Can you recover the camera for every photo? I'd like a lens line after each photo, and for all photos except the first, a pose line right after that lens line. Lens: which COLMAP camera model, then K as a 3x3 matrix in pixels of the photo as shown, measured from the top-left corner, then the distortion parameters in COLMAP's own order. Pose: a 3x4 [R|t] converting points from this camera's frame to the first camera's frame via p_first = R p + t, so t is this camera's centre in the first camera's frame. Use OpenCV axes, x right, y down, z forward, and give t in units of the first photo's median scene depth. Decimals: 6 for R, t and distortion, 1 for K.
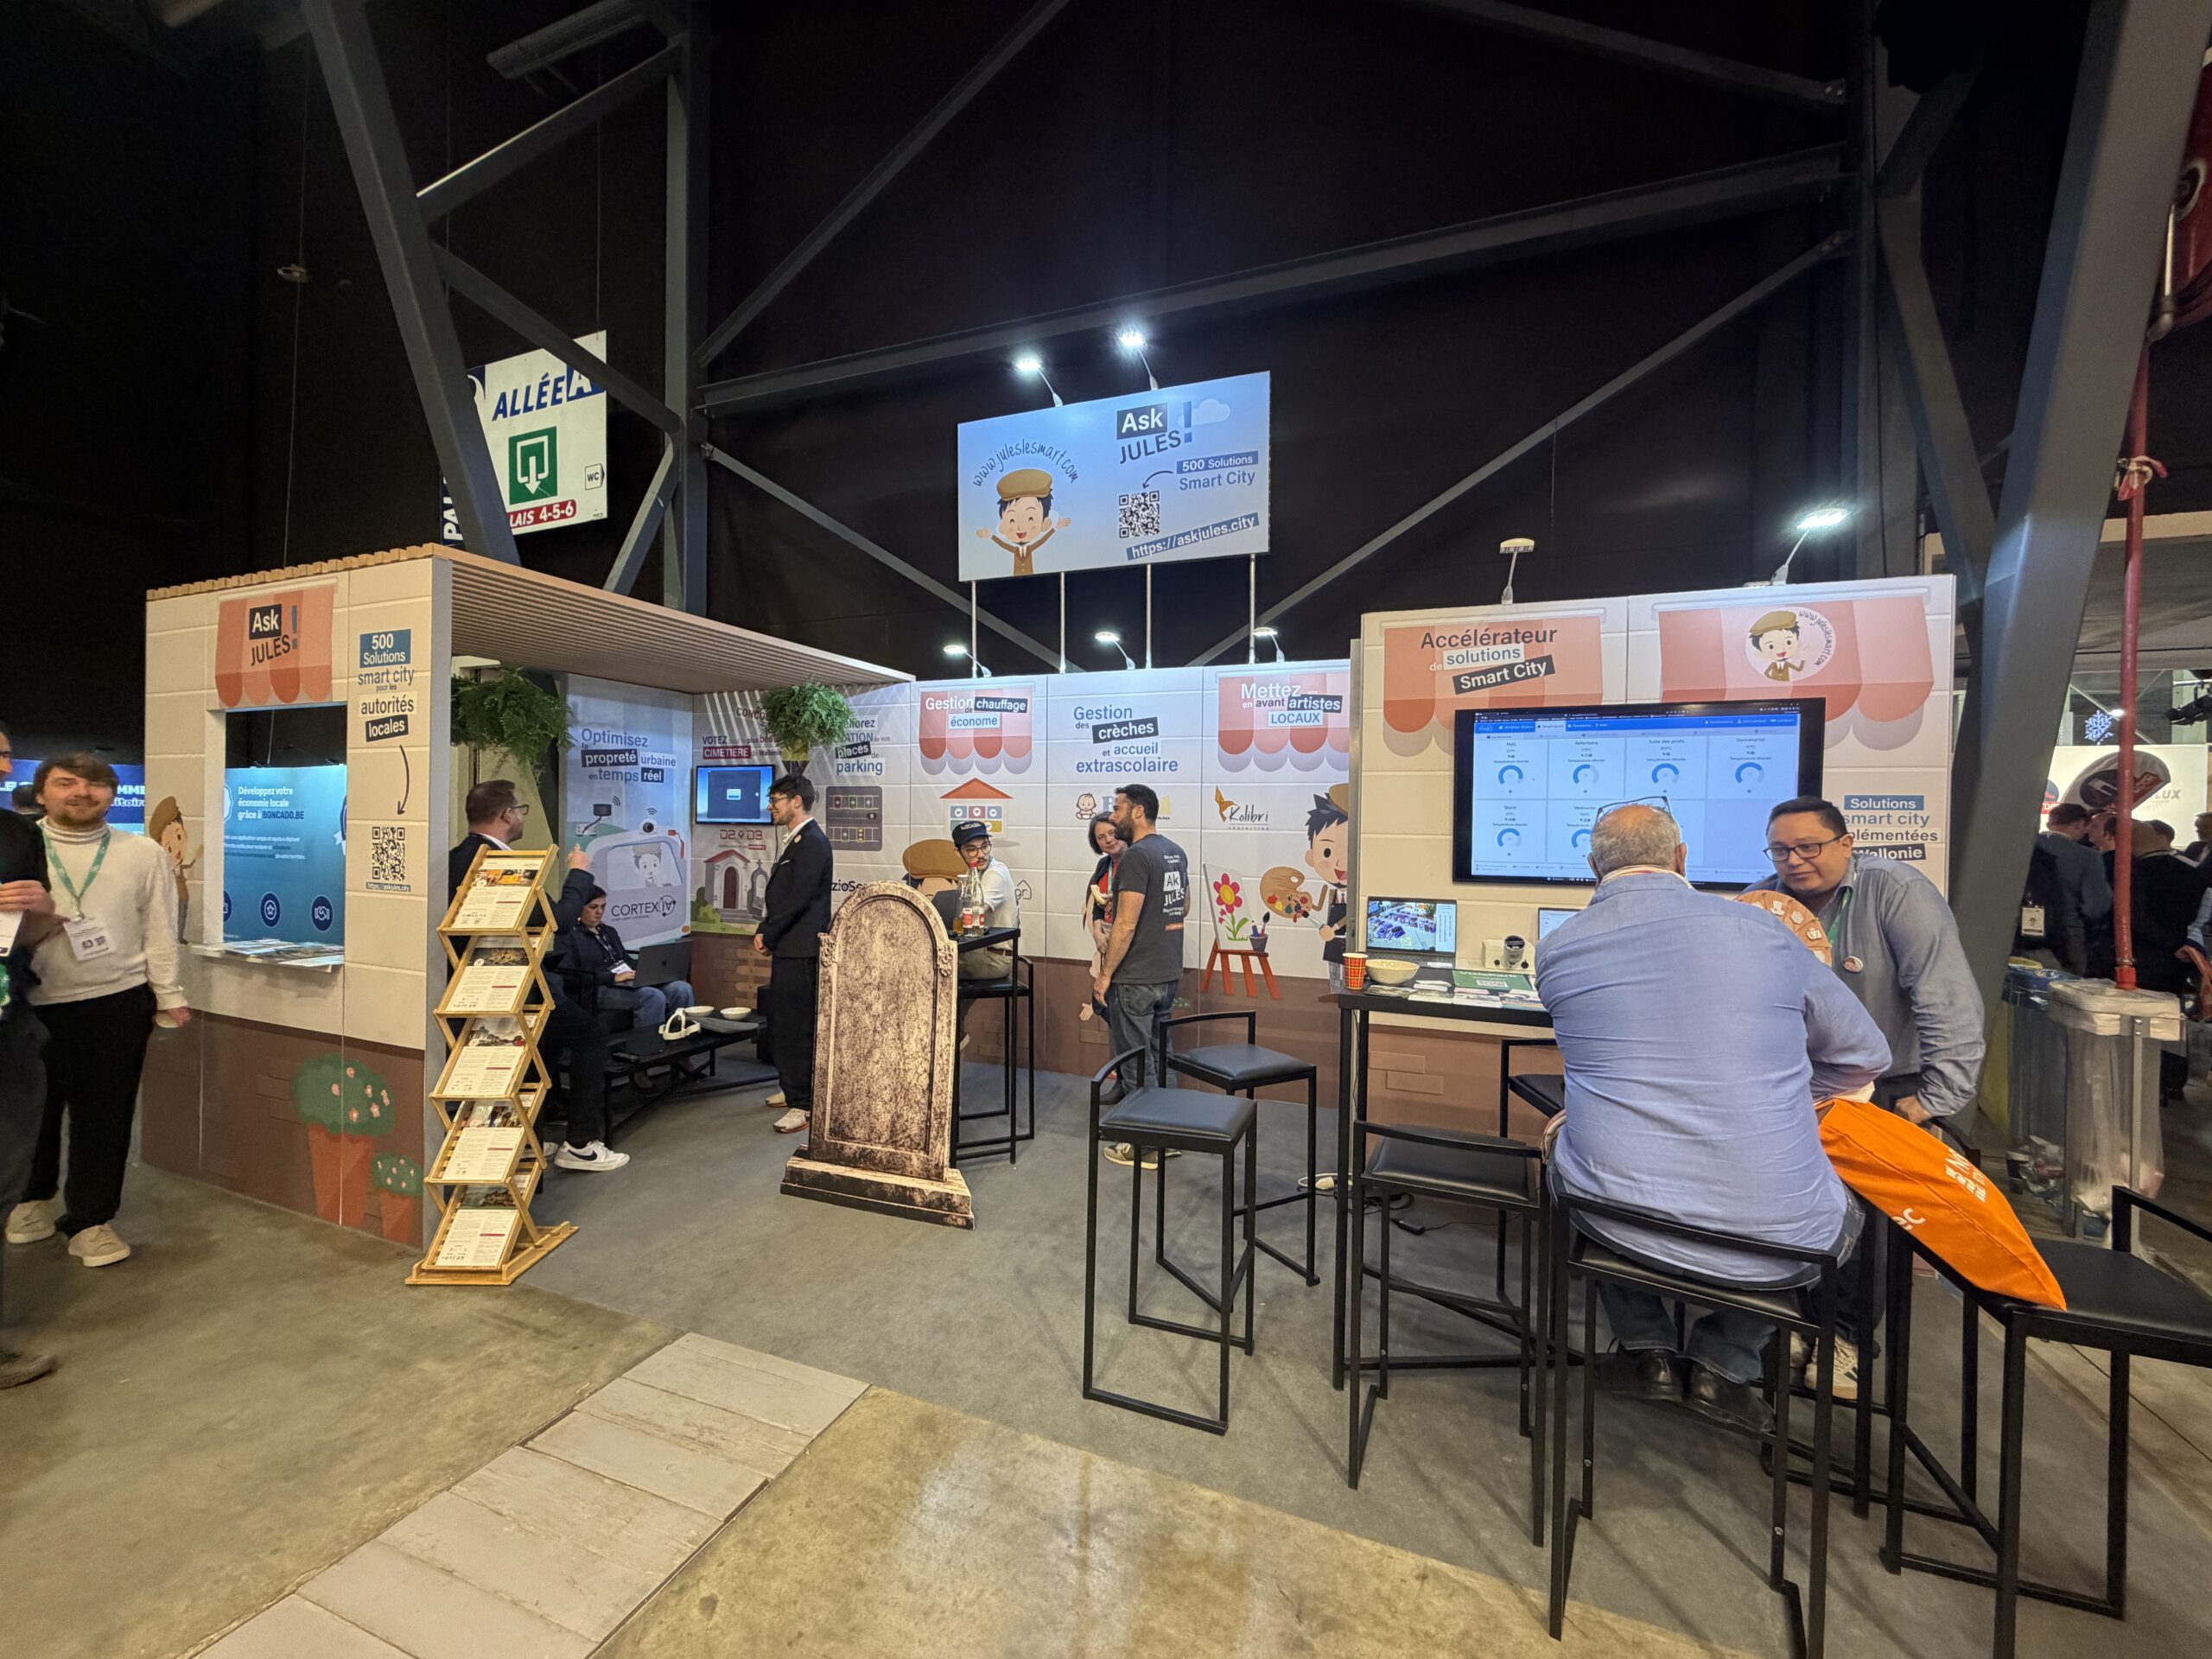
lens RADIAL K [[882.8, 0, 1102.0], [0, 882.8, 830.0], [0, 0, 1]] dist [0.001086, 0.000514]
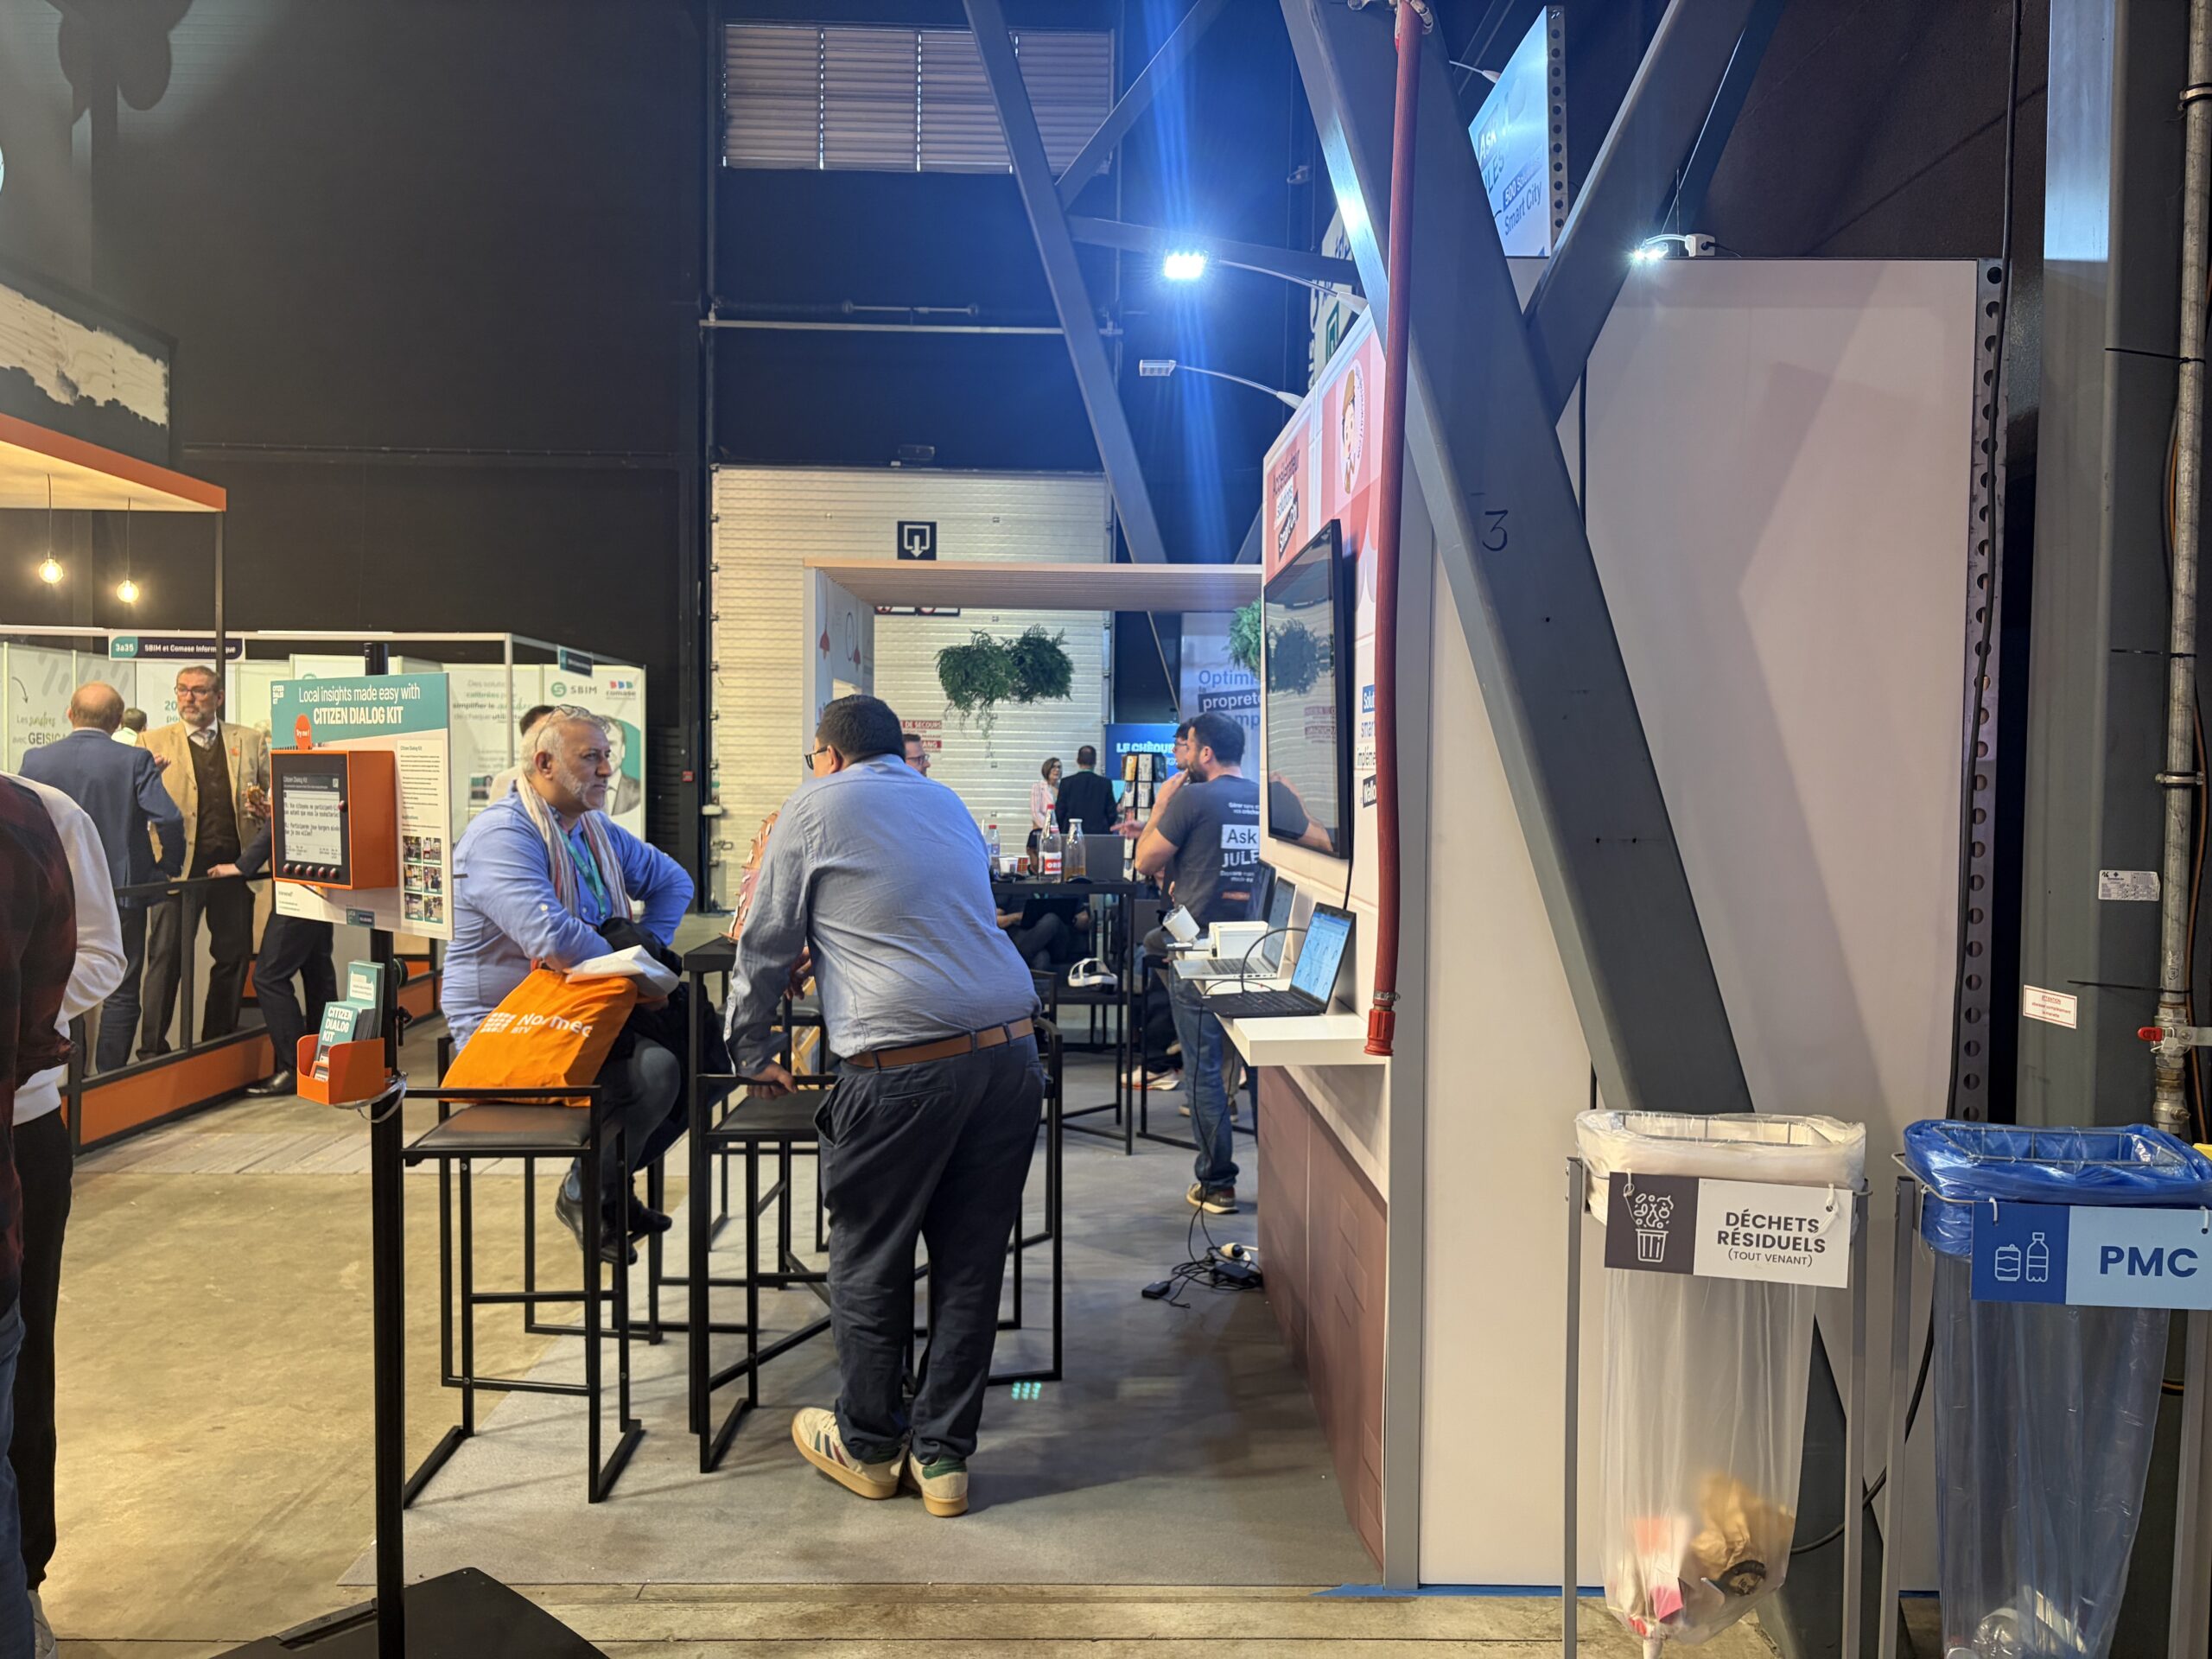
lens RADIAL K [[1673.3, 0, 1109.3], [0, 1673.3, 820.4], [0, 0, 1]] dist [0.050372, -0.055931]
pose [[0.391860, 0.021050, -0.919784, 1.418541], [-0.019742, 0.999700, 0.014468, 0.025216], [0.919813, 0.012489, 0.392158, 0.332052]]
